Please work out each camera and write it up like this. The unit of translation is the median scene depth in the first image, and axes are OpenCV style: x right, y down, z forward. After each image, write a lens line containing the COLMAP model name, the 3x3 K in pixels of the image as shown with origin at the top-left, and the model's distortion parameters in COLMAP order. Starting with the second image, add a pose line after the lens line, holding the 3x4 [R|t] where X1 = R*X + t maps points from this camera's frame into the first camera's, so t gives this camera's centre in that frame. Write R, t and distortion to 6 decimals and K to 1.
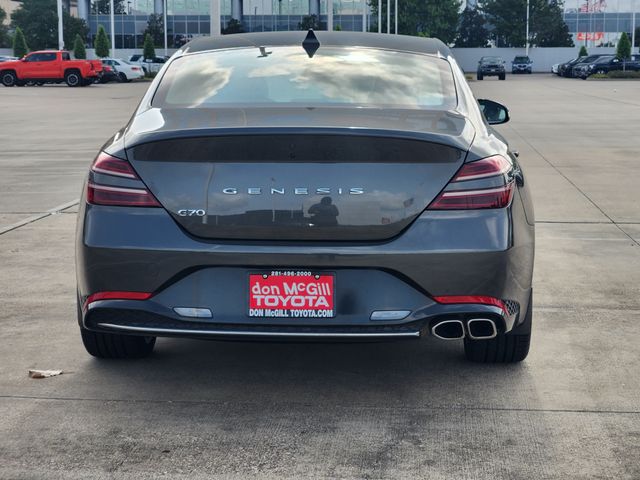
lens RADIAL K [[1268.7, 0, 319.3], [0, 1268.7, 227.5], [0, 0, 1]] dist [-0.197907, 2.238207]
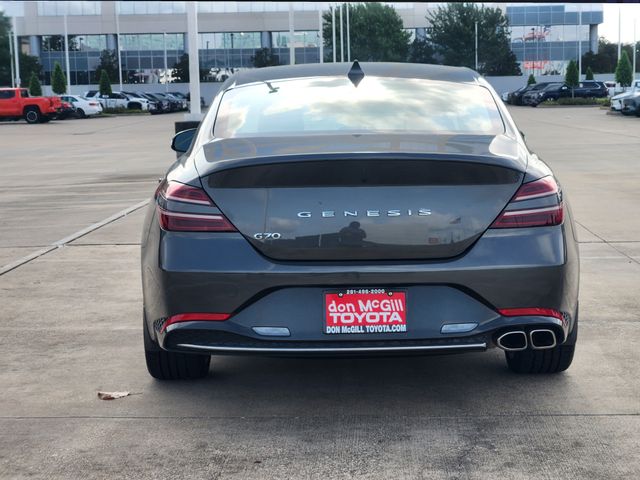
lens RADIAL K [[1263.5, 0, 320.0], [0, 1263.5, 240.0], [0, 0, 1]] dist [-0.451350, 4.961736]
pose [[0.998824, -0.023733, 0.042275, -0.101472], [0.024337, 0.999608, -0.013832, 0.007042], [-0.041930, 0.014844, 0.999010, -0.044721]]
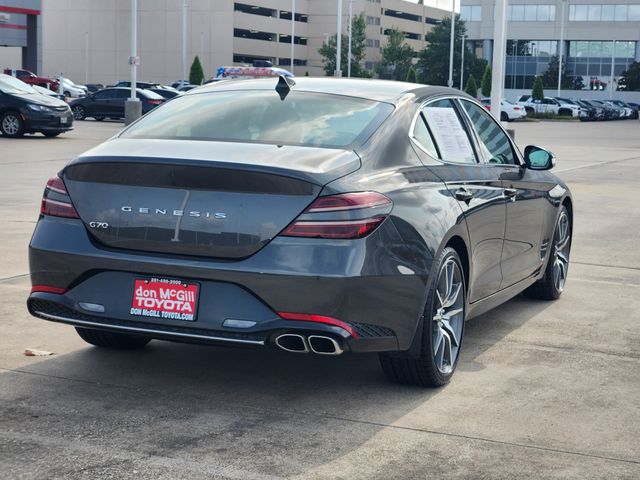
lens RADIAL K [[1255.8, 0, 319.4], [0, 1255.8, 191.5], [0, 0, 1]] dist [0.018498, 0.122140]
pose [[0.941464, 0.055021, -0.332594, 0.492090], [-0.074372, 0.996182, -0.045723, -0.004006], [0.328808, 0.067782, 0.941961, -0.066082]]
